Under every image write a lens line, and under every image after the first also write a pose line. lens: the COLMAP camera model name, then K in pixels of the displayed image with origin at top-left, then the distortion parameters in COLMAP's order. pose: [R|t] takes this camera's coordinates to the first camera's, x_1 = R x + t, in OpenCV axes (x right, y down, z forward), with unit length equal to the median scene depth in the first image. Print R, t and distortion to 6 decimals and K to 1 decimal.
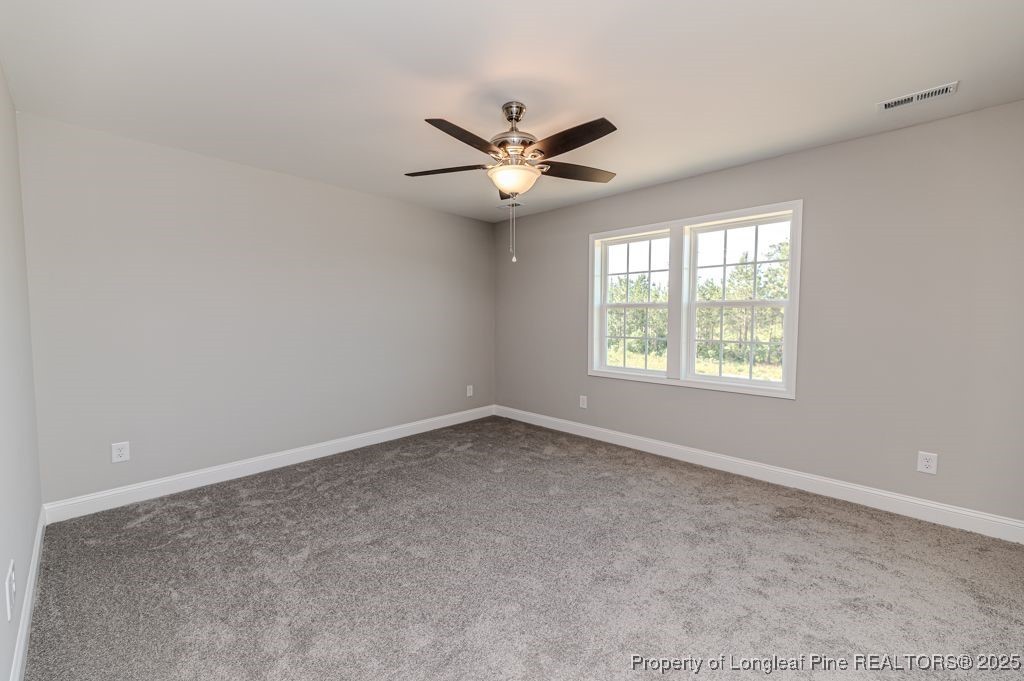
lens RADIAL K [[421.7, 0, 485.4], [0, 421.7, 340.0], [0, 0, 1]] dist [0.001051, -0.006918]
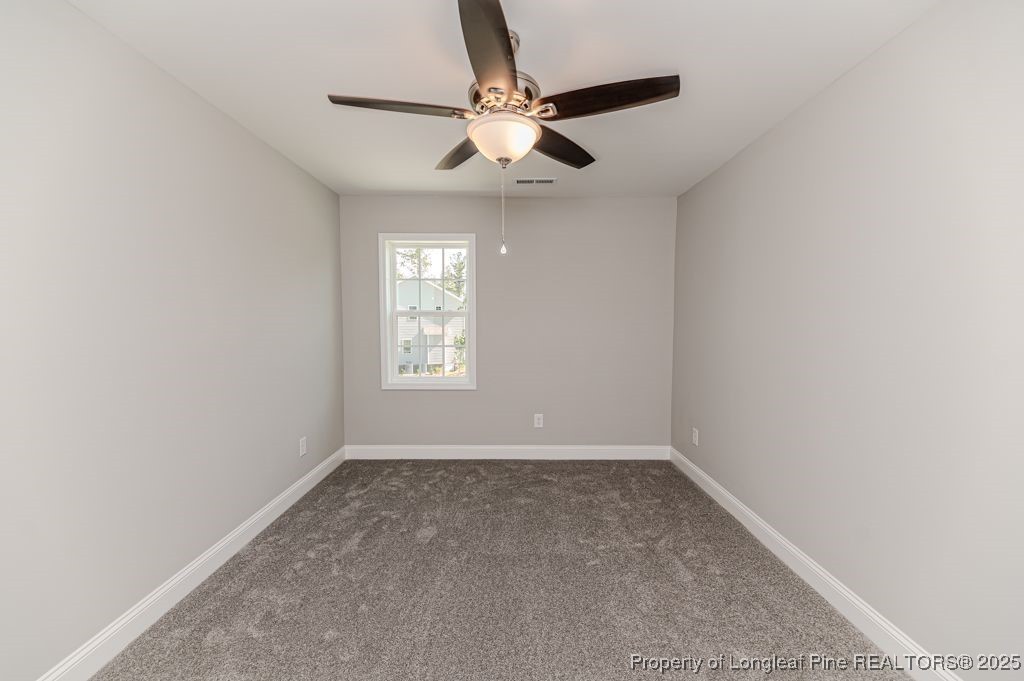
lens RADIAL K [[404.0, 0, 512.8], [0, 404.0, 338.7], [0, 0, 1]] dist [0.016998, -0.005804]
pose [[0.687911, -0.028200, 0.725247, -0.186718], [0.043147, 0.999067, -0.002079, -0.011773], [-0.724511, 0.032722, 0.688486, 0.199451]]
